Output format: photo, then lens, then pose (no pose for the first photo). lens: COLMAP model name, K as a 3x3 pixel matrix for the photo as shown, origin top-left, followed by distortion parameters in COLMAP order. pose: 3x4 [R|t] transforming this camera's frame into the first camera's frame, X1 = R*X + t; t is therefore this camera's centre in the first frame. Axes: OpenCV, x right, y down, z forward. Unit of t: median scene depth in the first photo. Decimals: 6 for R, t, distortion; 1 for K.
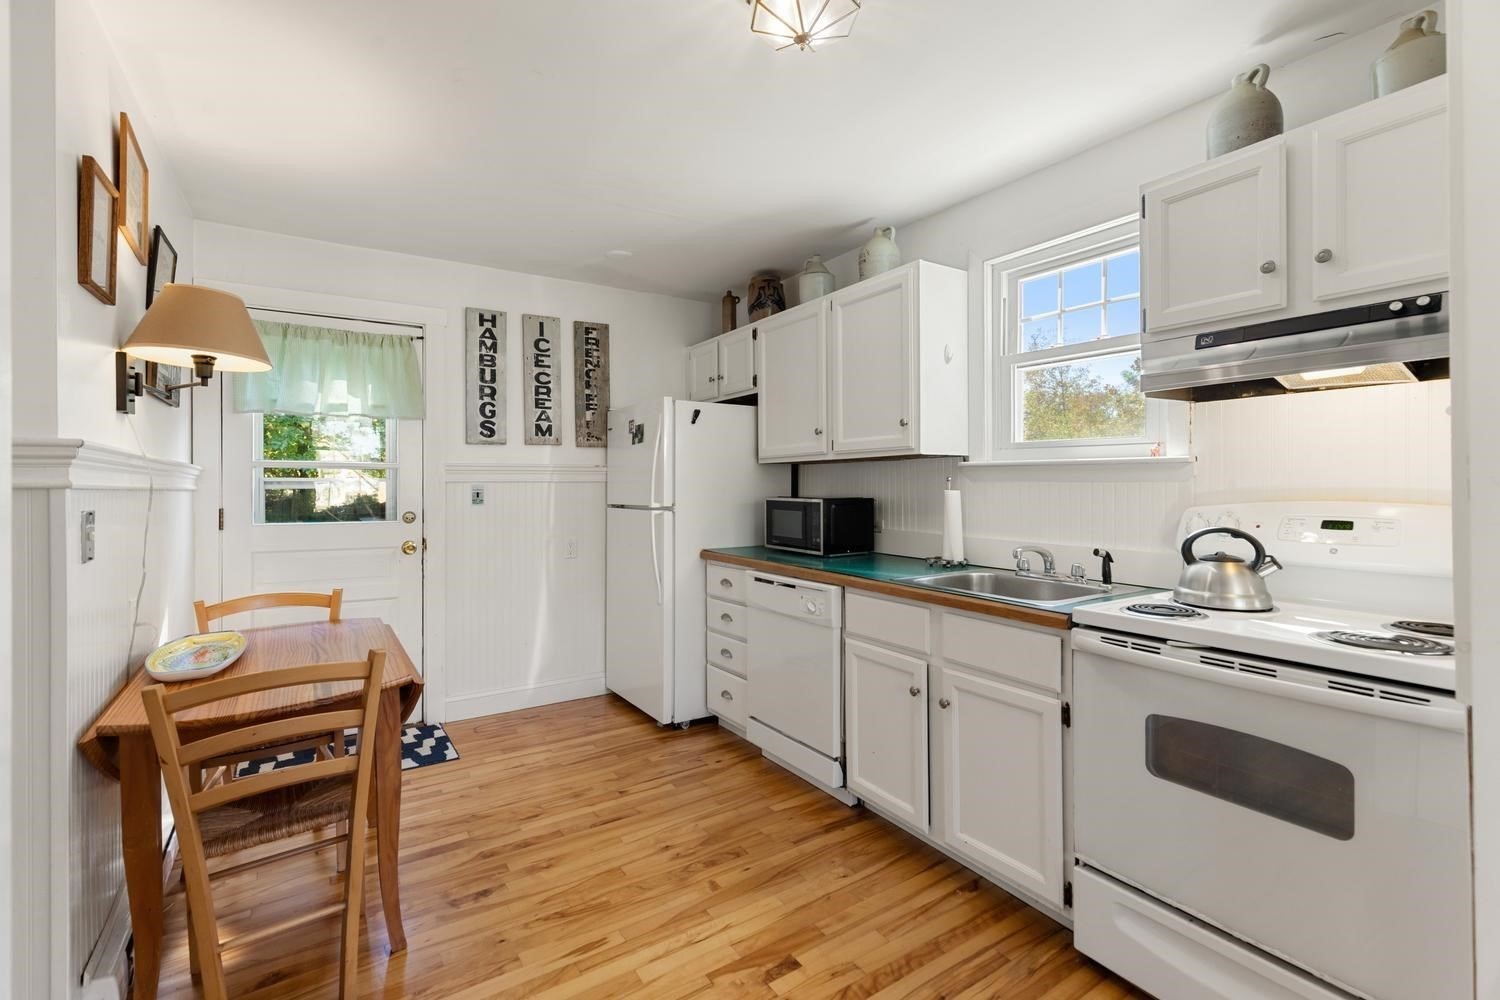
lens RADIAL K [[673.2, 0, 747.4], [0, 673.2, 486.5], [0, 0, 1]] dist [0.002147, -0.000209]
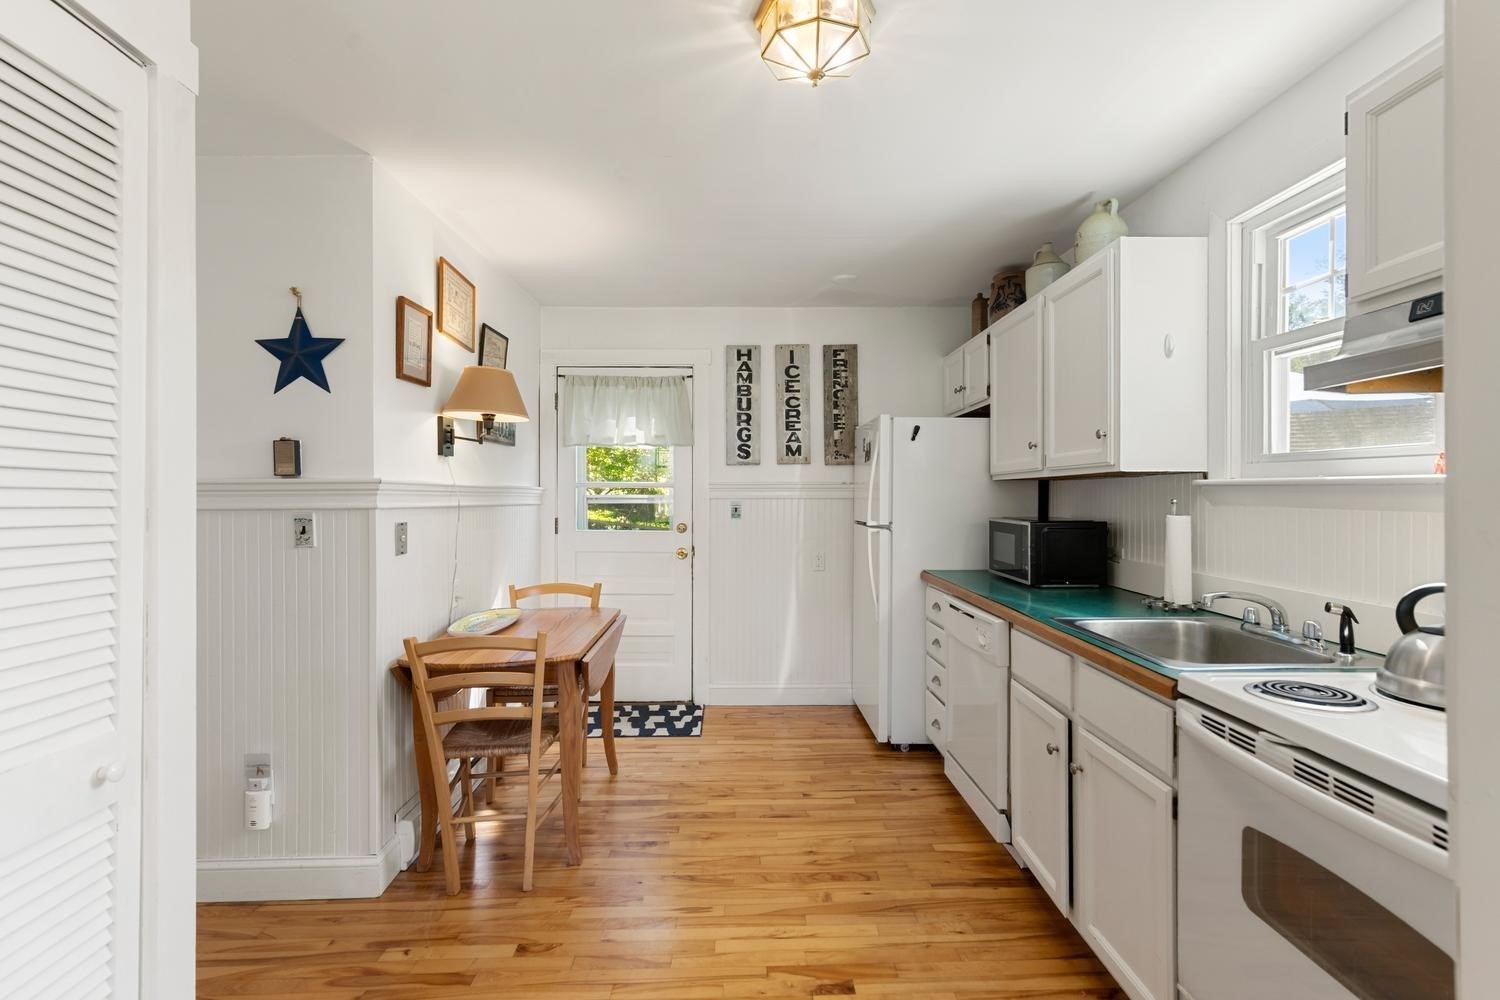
lens RADIAL K [[691.3, 0, 750.0], [0, 691.3, 500.0], [0, 0, 1]] dist [0.002213, -0.000160]
pose [[0.849127, 0.007173, -0.528139, 0.276064], [-0.003921, 0.999966, 0.007278, -0.014965], [0.528174, -0.004110, 0.849127, 0.029193]]
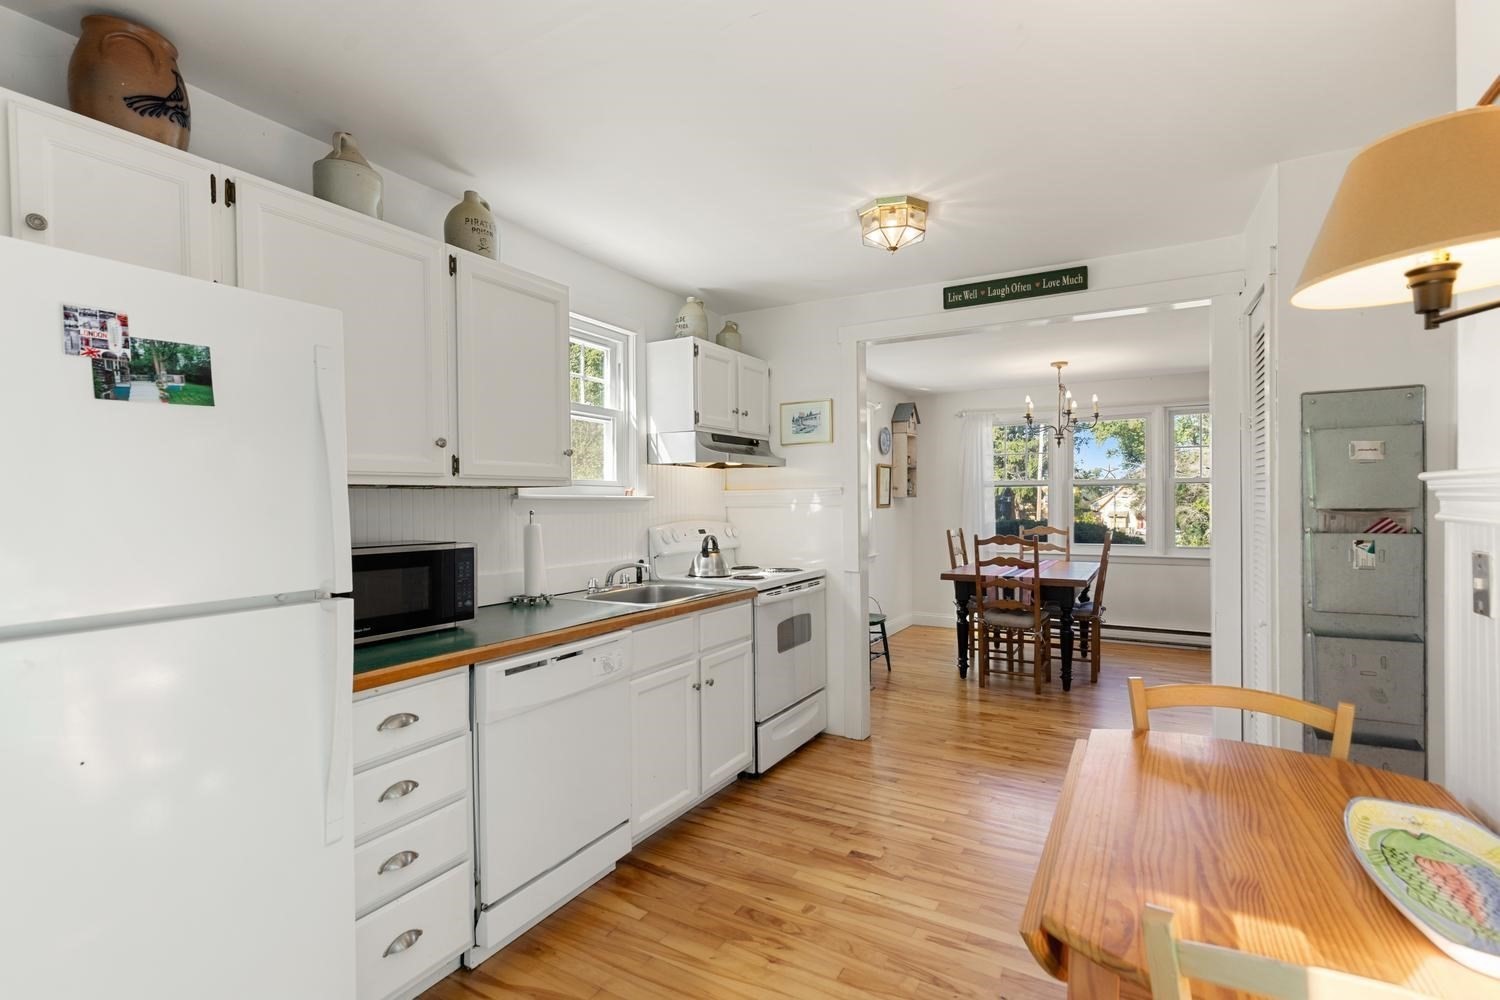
lens RADIAL K [[691.3, 0, 750.0], [0, 691.3, 500.0], [0, 0, 1]] dist [0.002213, -0.000160]
pose [[-0.452184, 0.009545, 0.891874, -0.651527], [0.014454, 0.999890, -0.003373, -0.018278], [-0.891808, 0.011365, -0.452272, 1.056957]]
